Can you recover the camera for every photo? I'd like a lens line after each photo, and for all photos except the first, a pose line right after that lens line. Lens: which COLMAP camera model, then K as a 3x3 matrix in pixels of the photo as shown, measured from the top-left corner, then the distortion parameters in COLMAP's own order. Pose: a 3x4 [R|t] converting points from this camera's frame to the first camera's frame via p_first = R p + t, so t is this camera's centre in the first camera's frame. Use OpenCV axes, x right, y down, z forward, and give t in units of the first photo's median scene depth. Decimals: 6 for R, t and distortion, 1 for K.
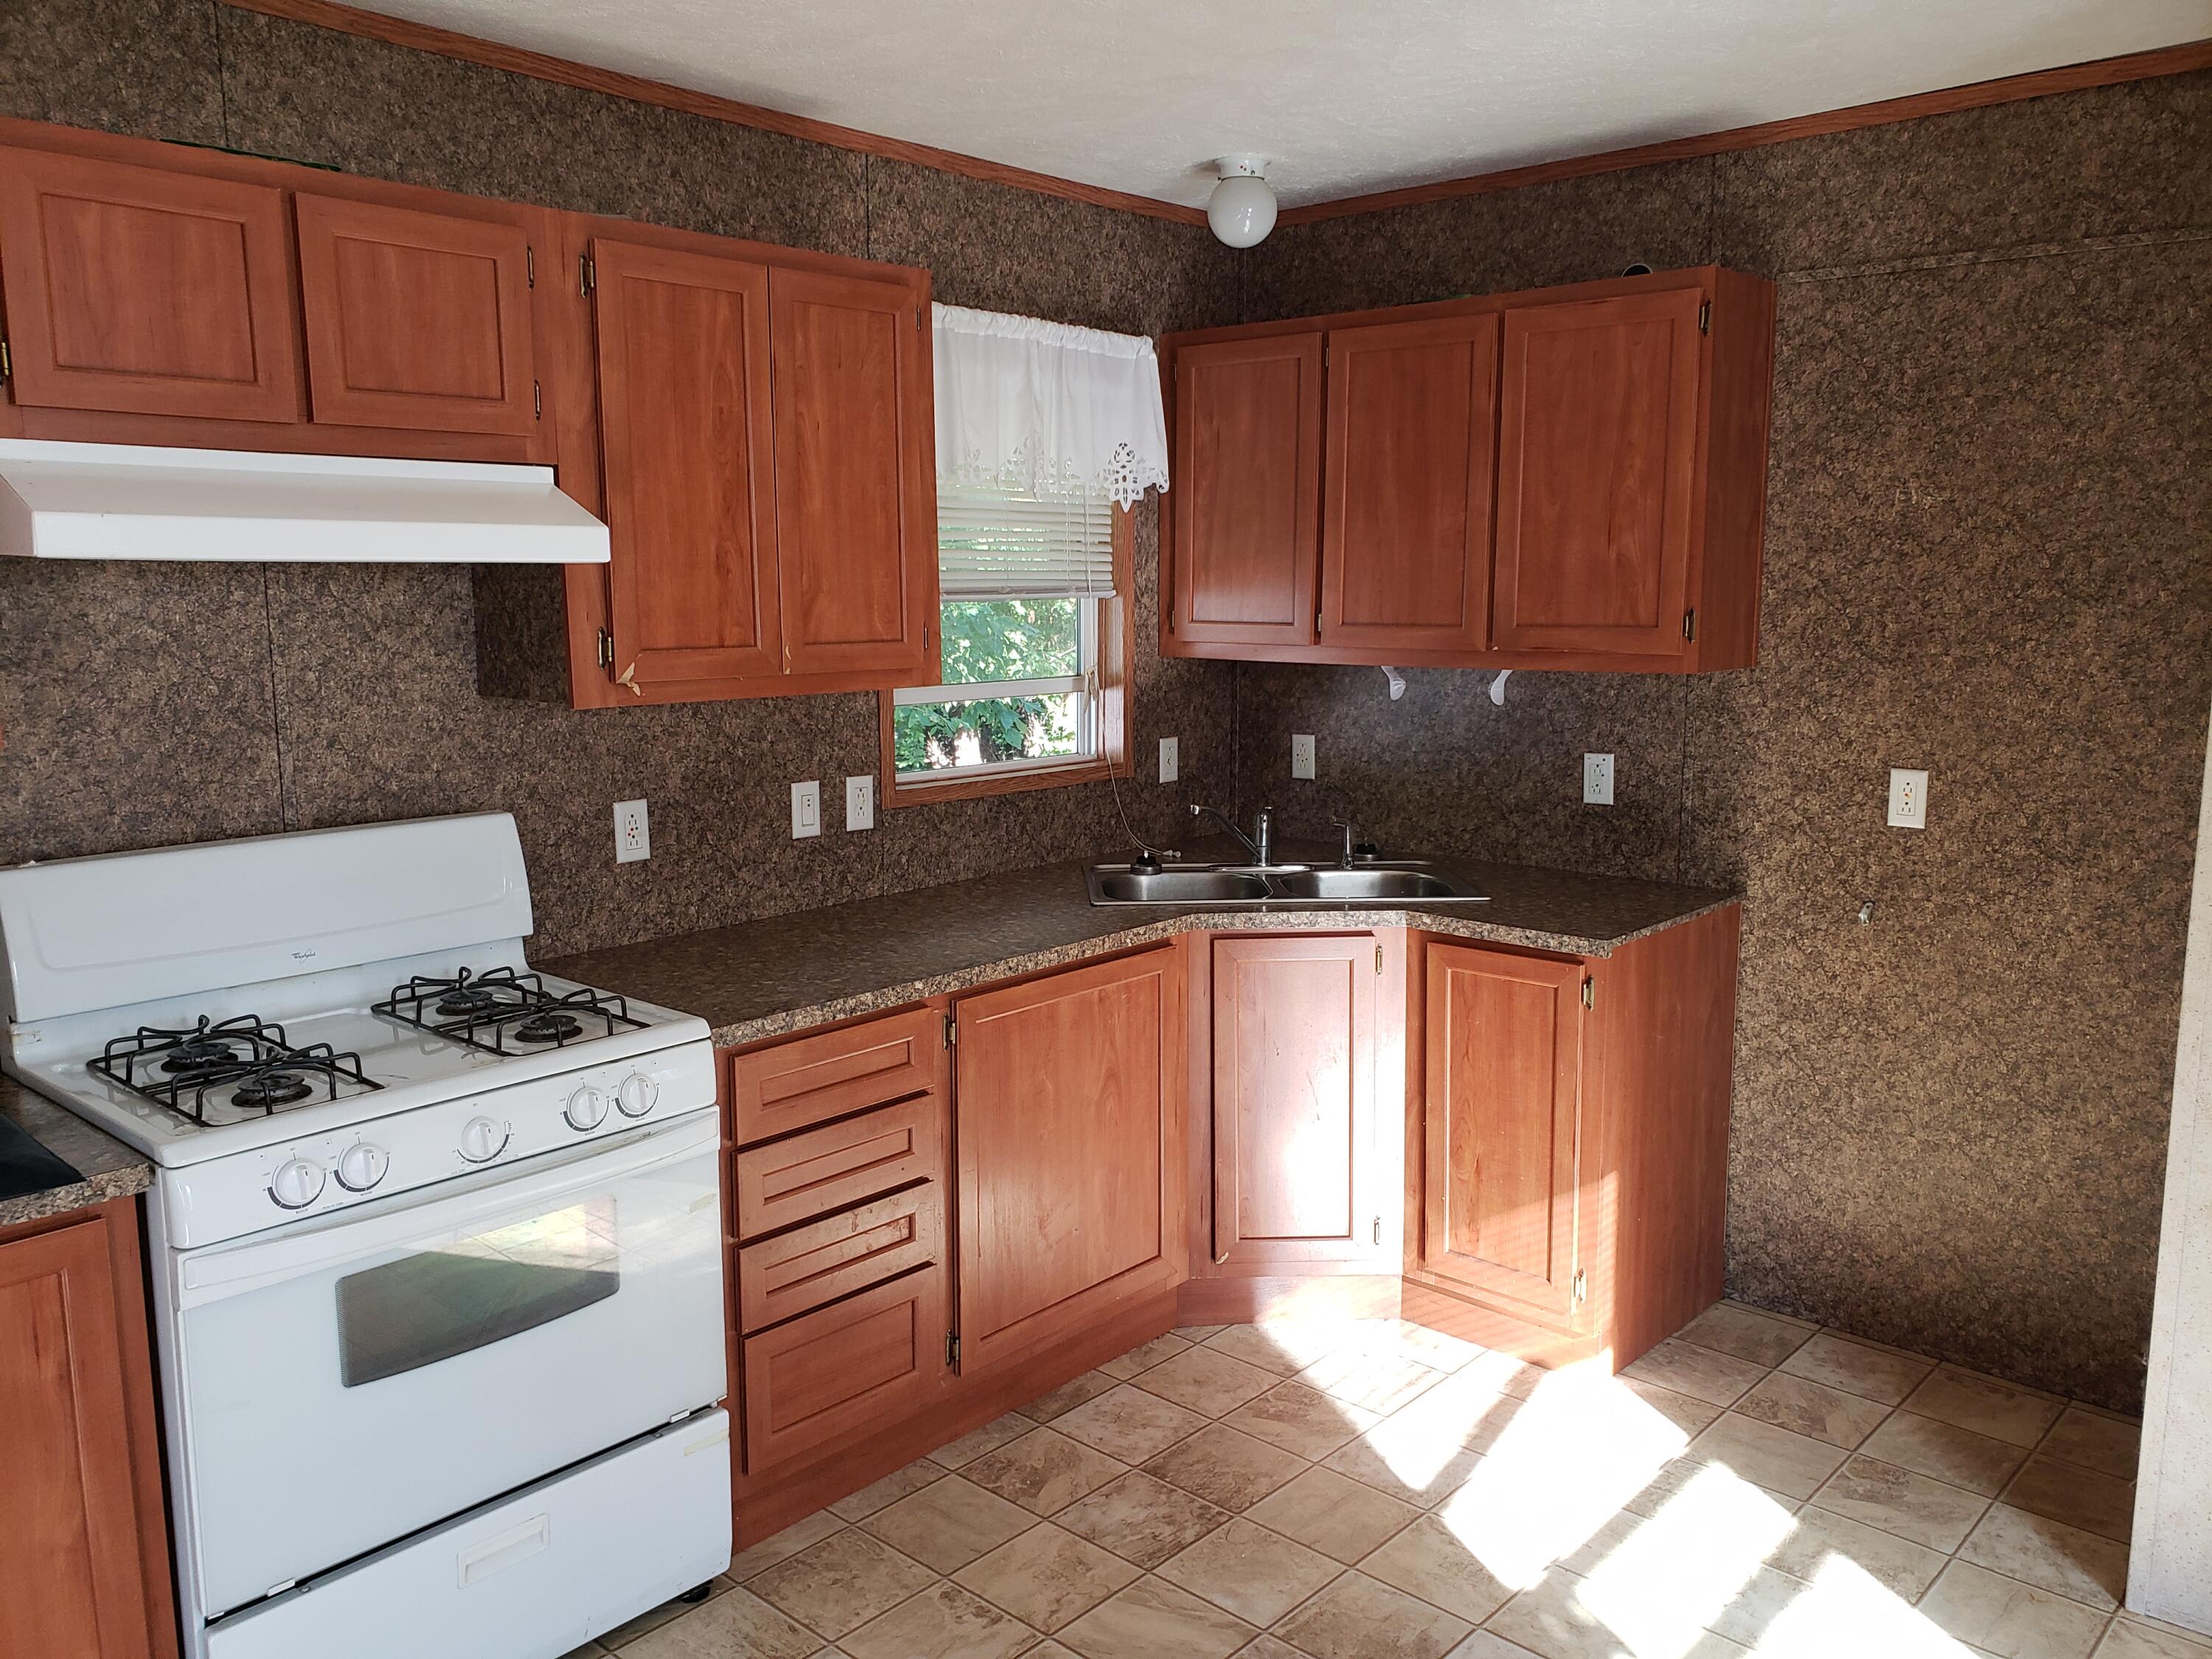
lens RADIAL K [[1746.8, 0, 1106.0], [0, 1746.8, 829.5], [0, 0, 1]] dist [0.044367, 0.002841]
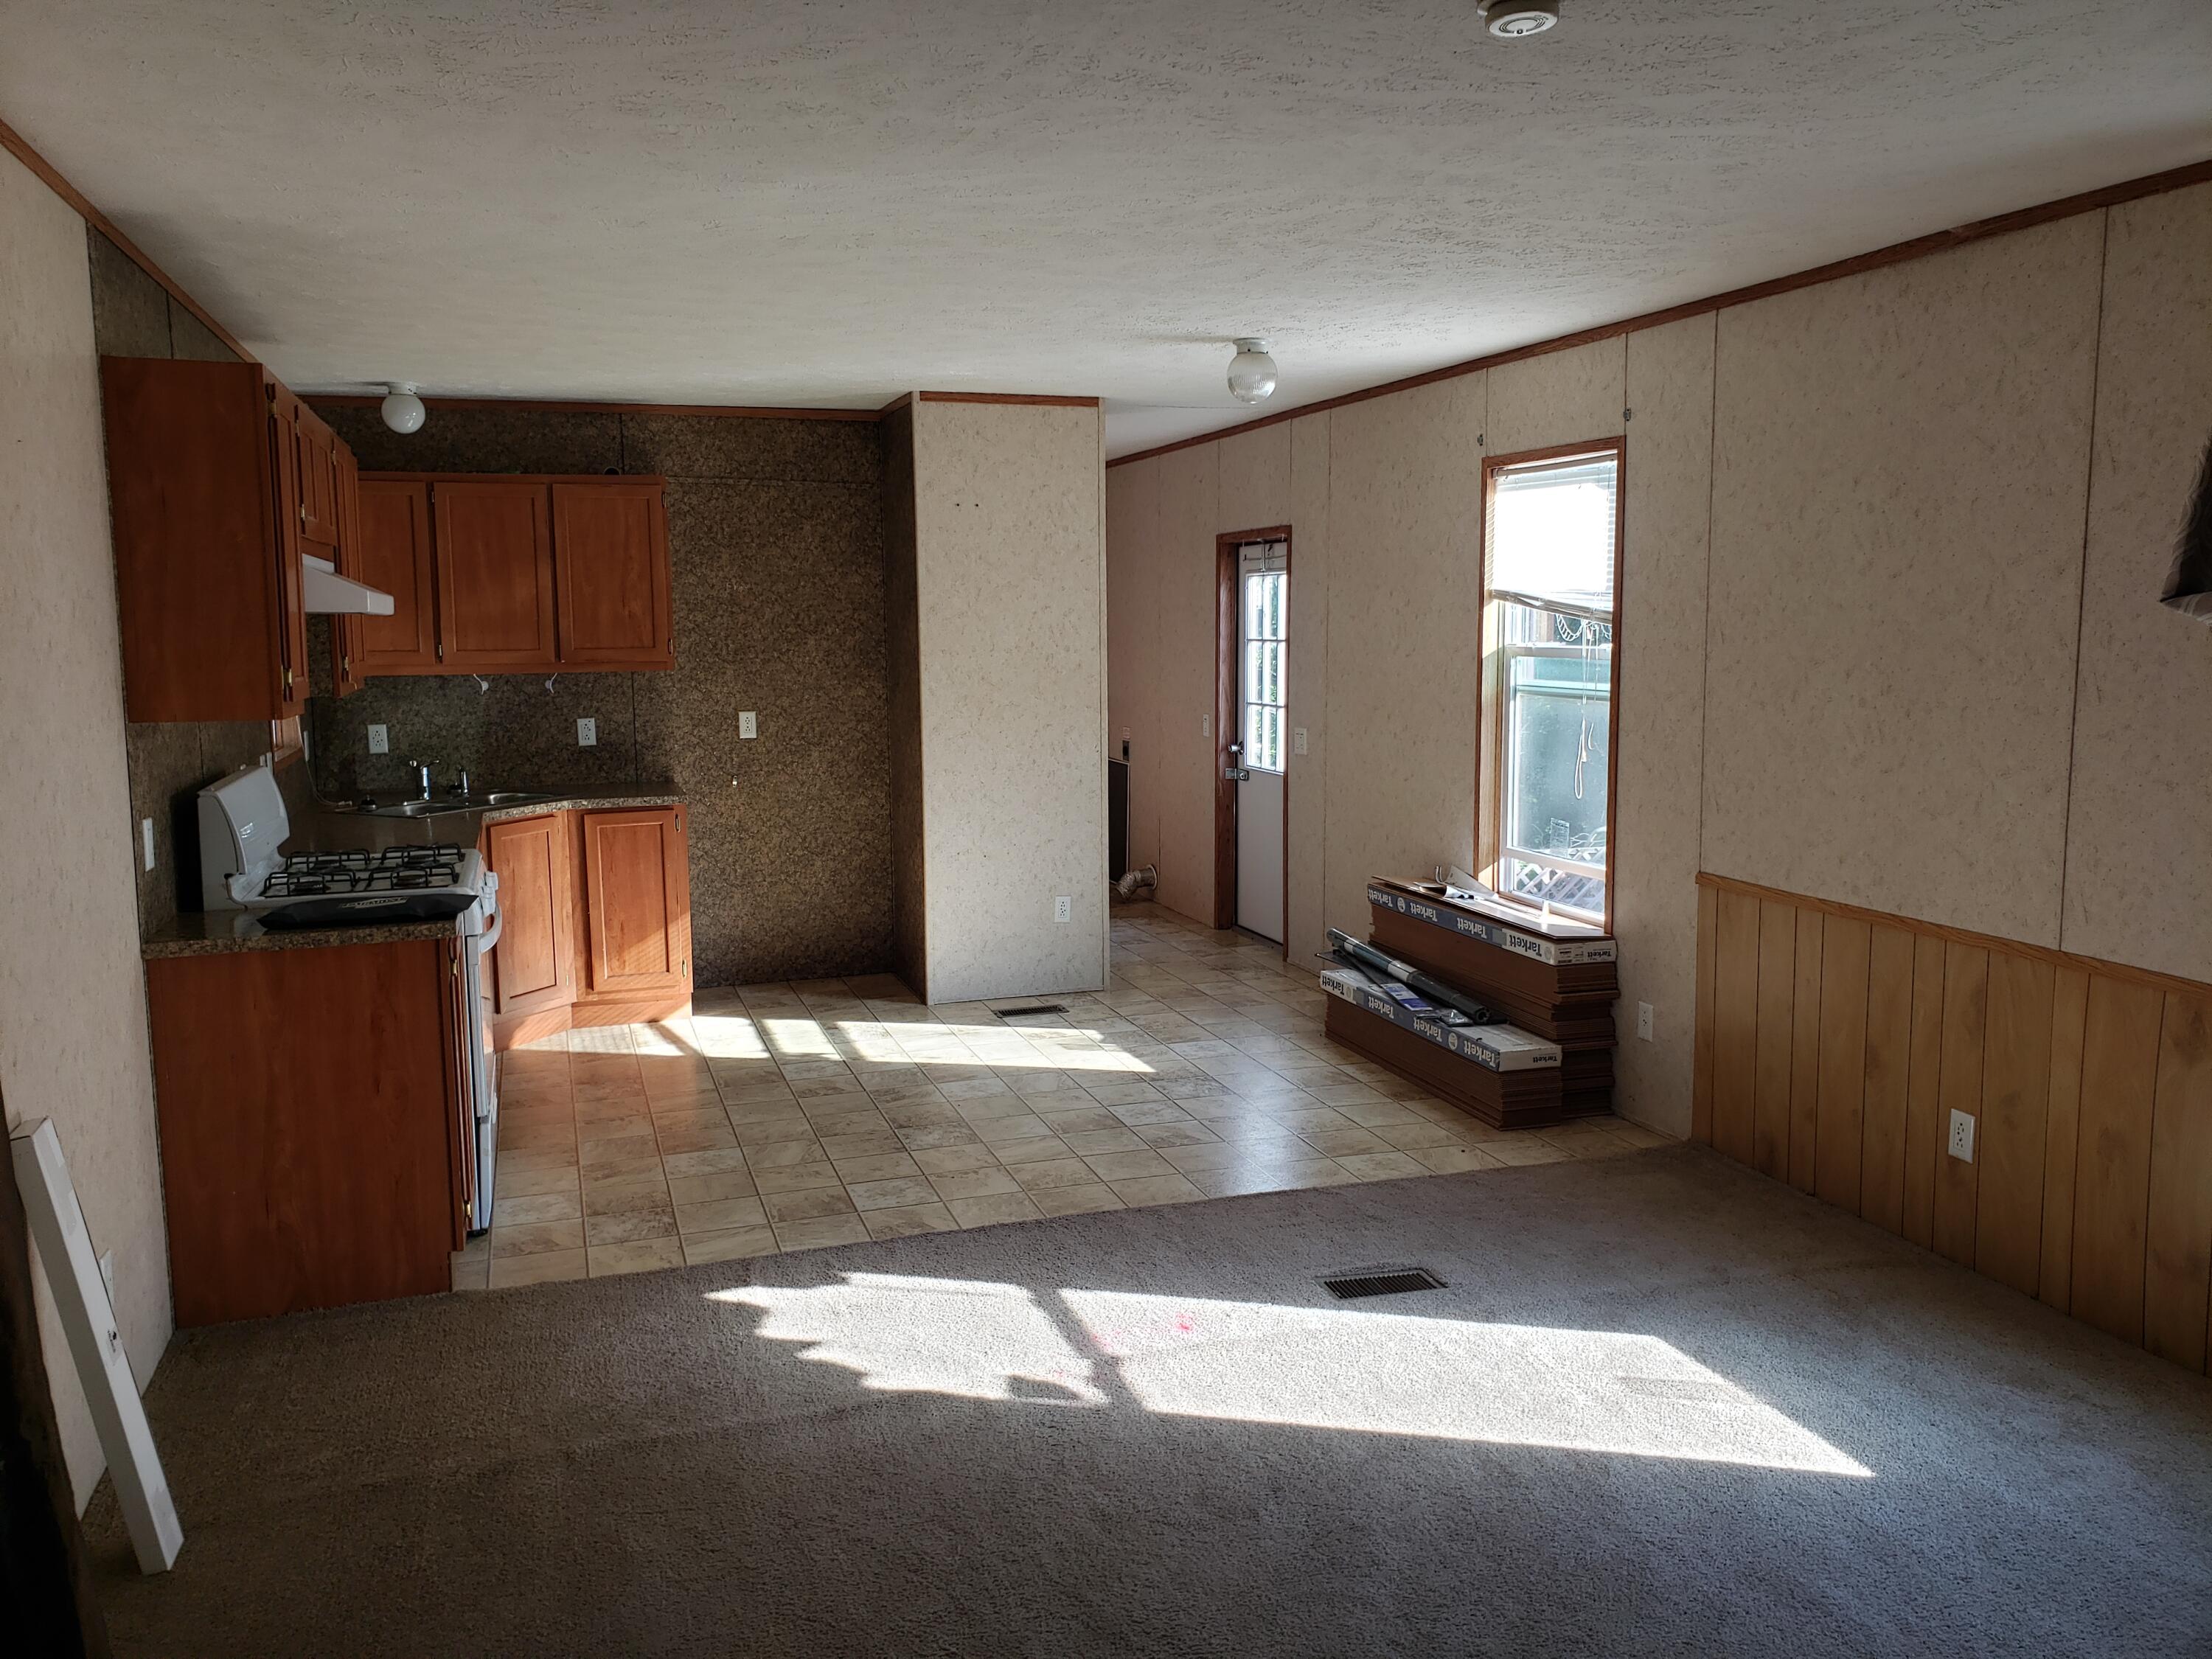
lens RADIAL K [[1771.6, 0, 1106.0], [0, 1771.6, 829.5], [0, 0, 1]] dist [0.193957, -0.350365]
pose [[0.495448, -0.109729, 0.861679, -1.220159], [0.140891, 0.989005, 0.044934, 0.072443], [-0.857135, 0.099141, 0.505461, -0.471163]]
